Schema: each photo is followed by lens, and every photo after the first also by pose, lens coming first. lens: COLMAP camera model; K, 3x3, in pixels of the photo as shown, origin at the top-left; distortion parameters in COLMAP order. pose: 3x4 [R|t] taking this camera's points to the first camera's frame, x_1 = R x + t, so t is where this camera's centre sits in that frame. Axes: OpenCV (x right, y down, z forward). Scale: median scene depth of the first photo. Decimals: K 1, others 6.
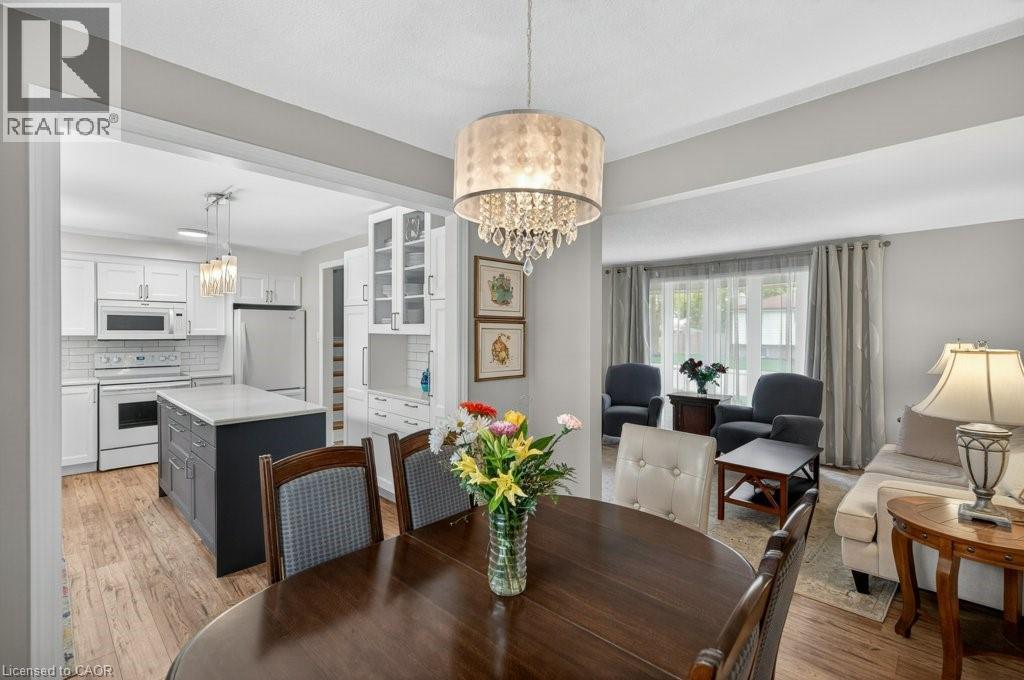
lens RADIAL K [[463.6, 0, 514.7], [0, 463.6, 334.8], [0, 0, 1]] dist [0.001070, -0.000588]
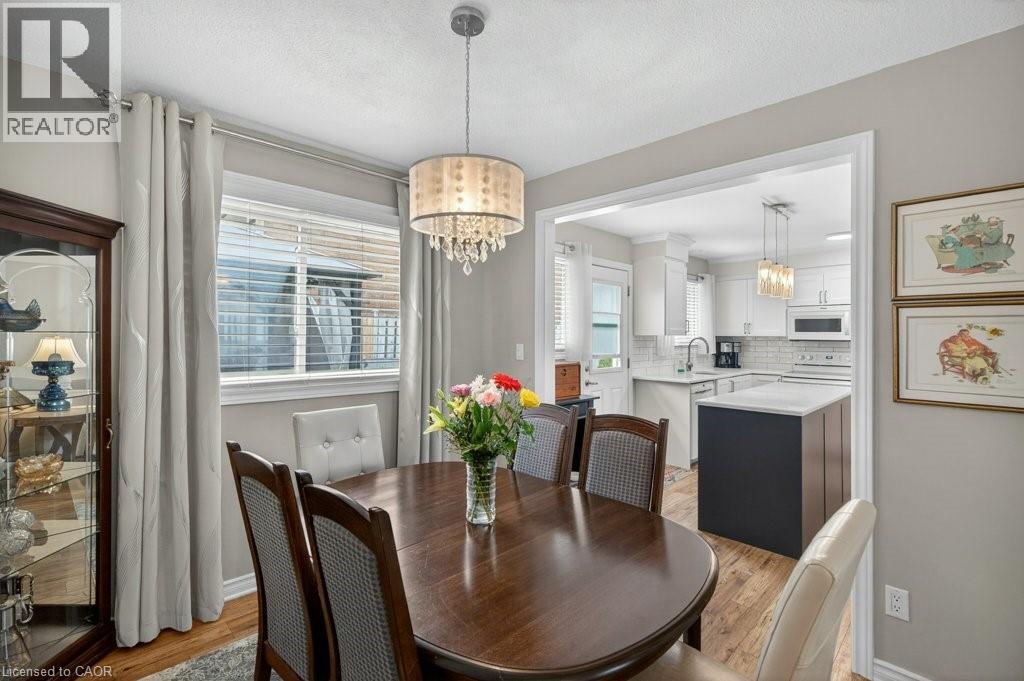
lens RADIAL K [[463.6, 0, 509.9], [0, 463.6, 334.3], [0, 0, 1]] dist [0.001070, -0.000588]
pose [[-0.013269, -0.005455, -0.999897, 0.311955], [-0.011062, 0.999925, -0.005308, 0.010254], [0.999851, 0.010991, -0.013329, 0.270808]]
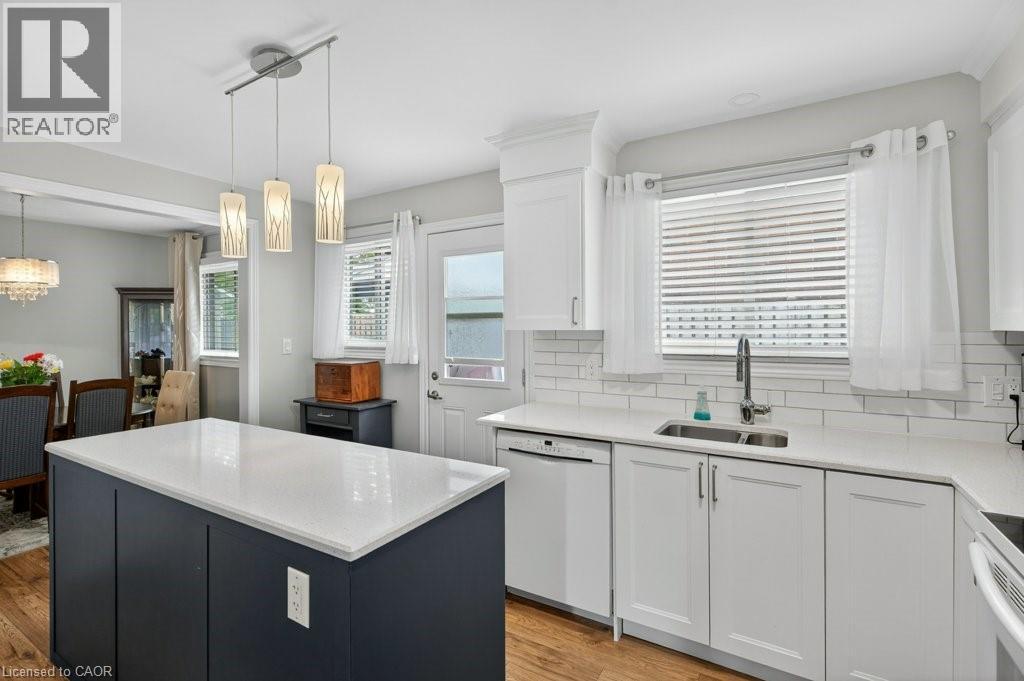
lens RADIAL K [[463.6, 0, 511.7], [0, 463.6, 332.1], [0, 0, 1]] dist [0.001070, -0.000588]
pose [[-0.971456, -0.005269, -0.237161, -0.539973], [-0.007129, 0.999950, 0.006986, 0.002241], [0.237113, 0.008478, -0.971445, 1.080477]]
